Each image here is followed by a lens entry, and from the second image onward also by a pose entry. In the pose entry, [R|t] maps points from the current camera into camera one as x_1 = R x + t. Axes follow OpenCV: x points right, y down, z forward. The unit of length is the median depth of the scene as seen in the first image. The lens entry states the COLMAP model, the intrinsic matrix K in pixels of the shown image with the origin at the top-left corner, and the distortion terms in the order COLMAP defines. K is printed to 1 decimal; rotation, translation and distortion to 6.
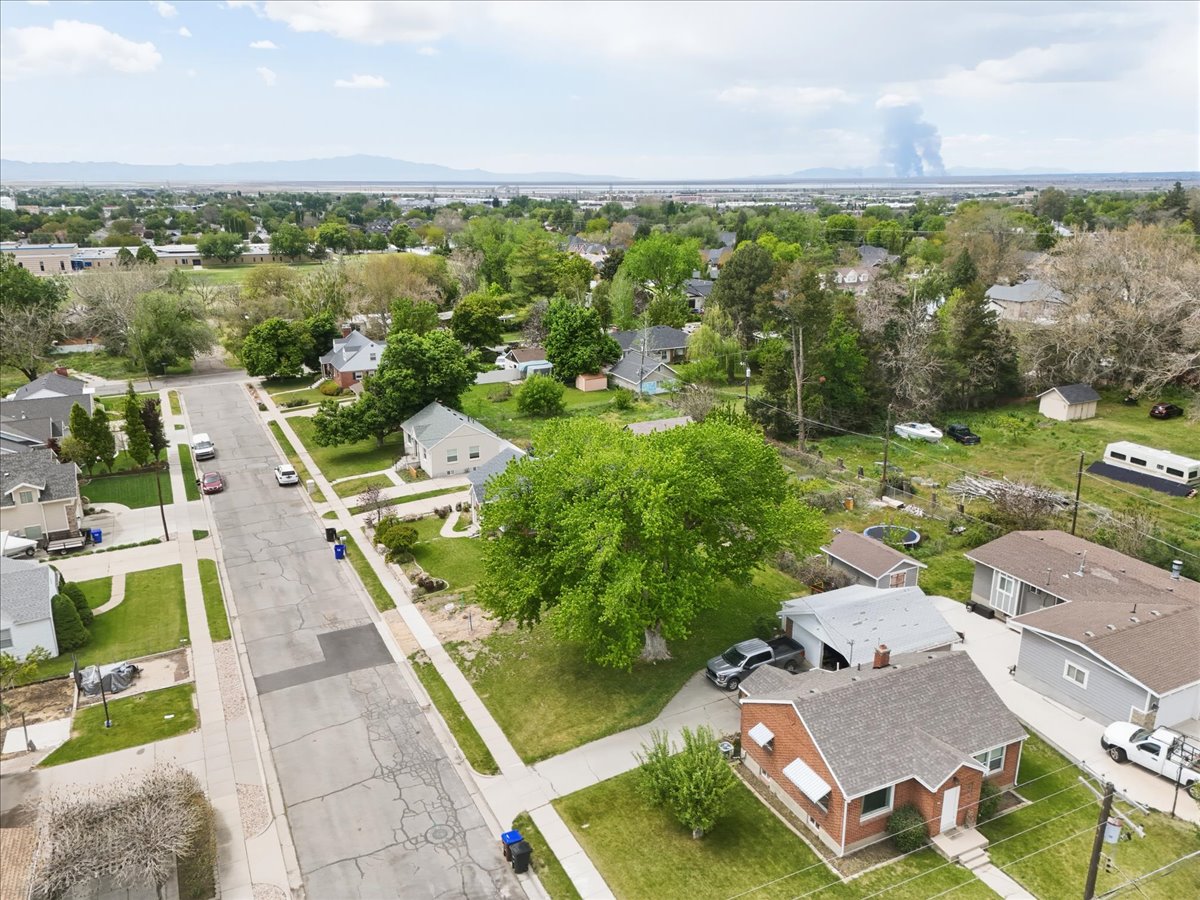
lens RADIAL K [[880.4, 0, 596.4], [0, 880.4, 450.3], [0, 0, 1]] dist [0.064637, -0.050221]
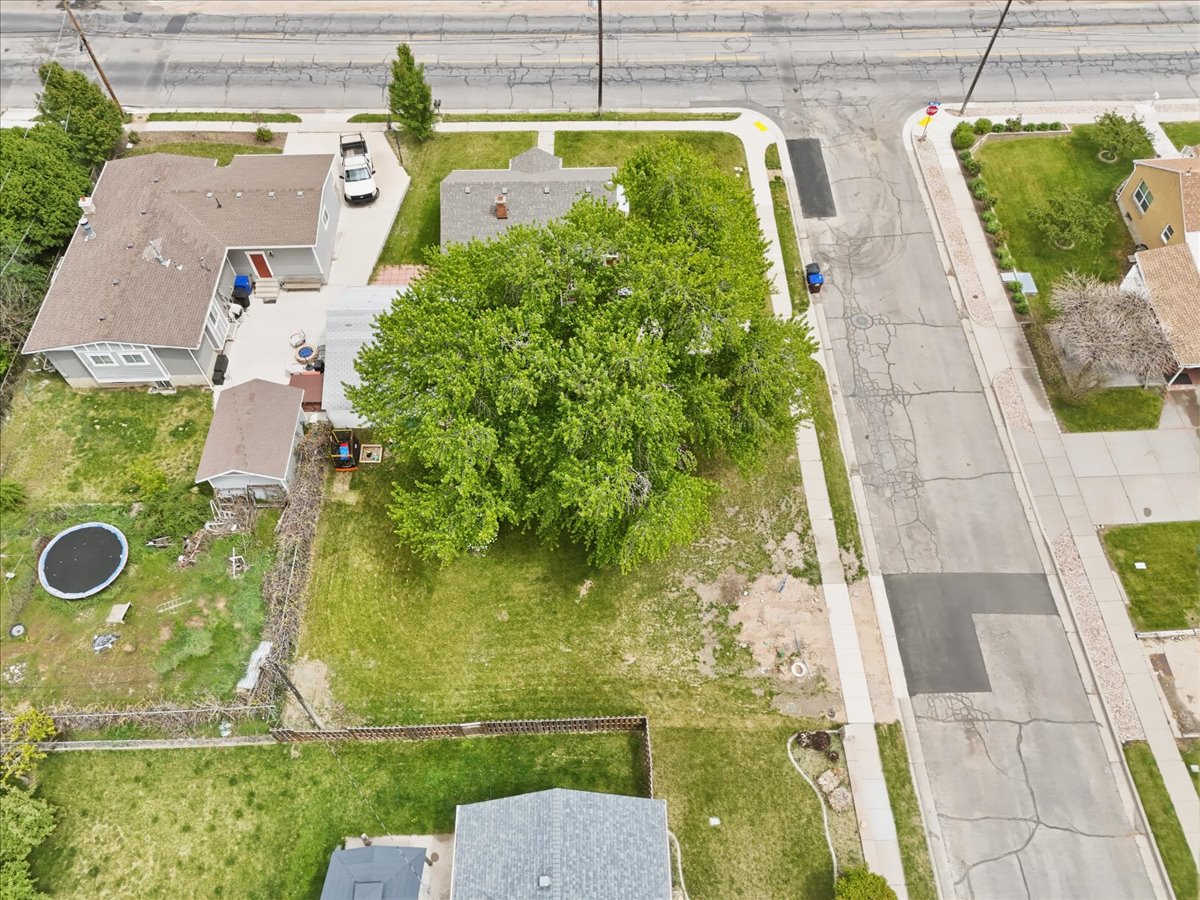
lens RADIAL K [[880.4, 0, 596.4], [0, 880.4, 451.7], [0, 0, 1]] dist [0.064637, -0.050221]
pose [[-0.906293, -0.335619, 0.256892, -0.113238], [0.145473, 0.322967, 0.935163, -0.411211], [-0.396826, 0.884902, -0.243879, 0.843047]]
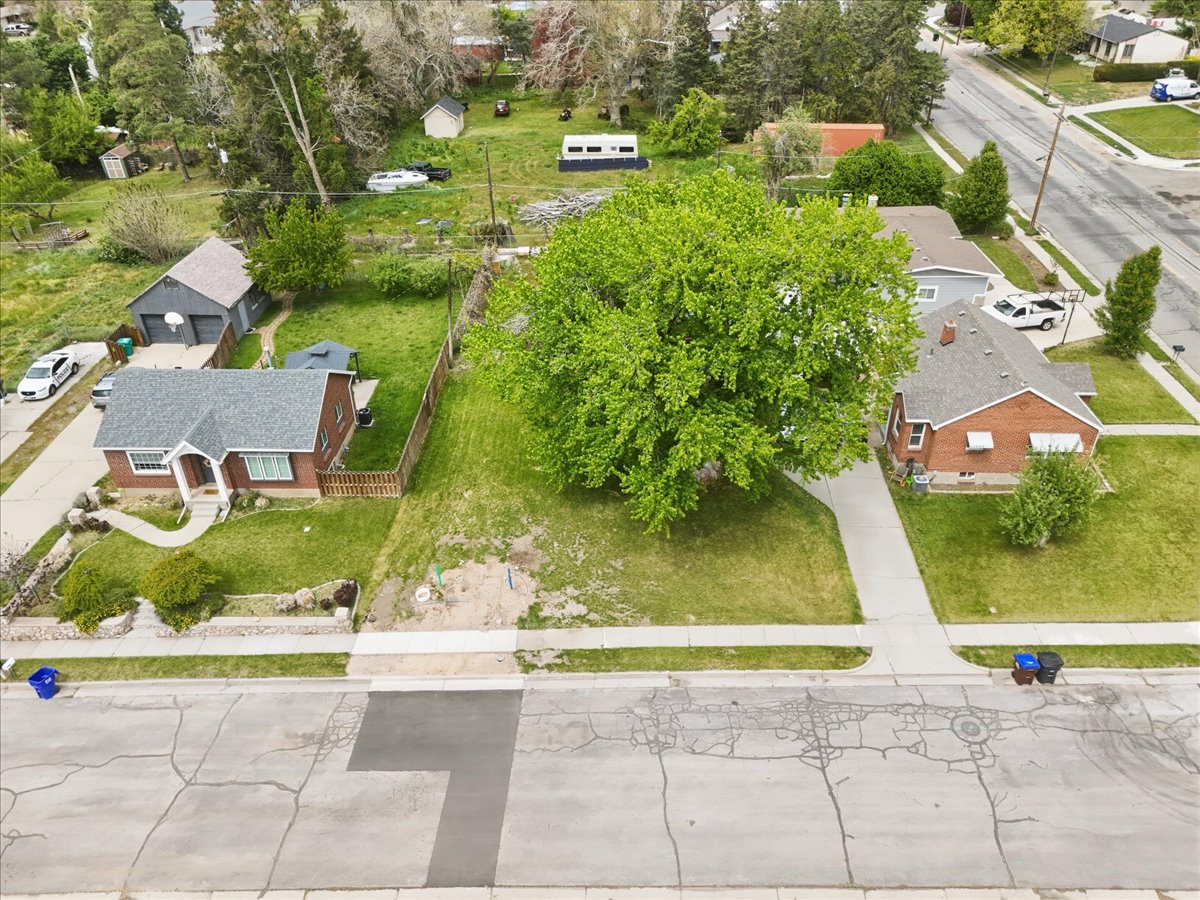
lens RADIAL K [[880.4, 0, 597.8], [0, 880.4, 453.1], [0, 0, 1]] dist [0.064637, -0.050221]
pose [[0.467858, -0.484744, 0.739008, -0.412612], [0.272376, 0.874551, 0.401214, -0.103762], [-0.840786, 0.013577, 0.541198, 0.428918]]
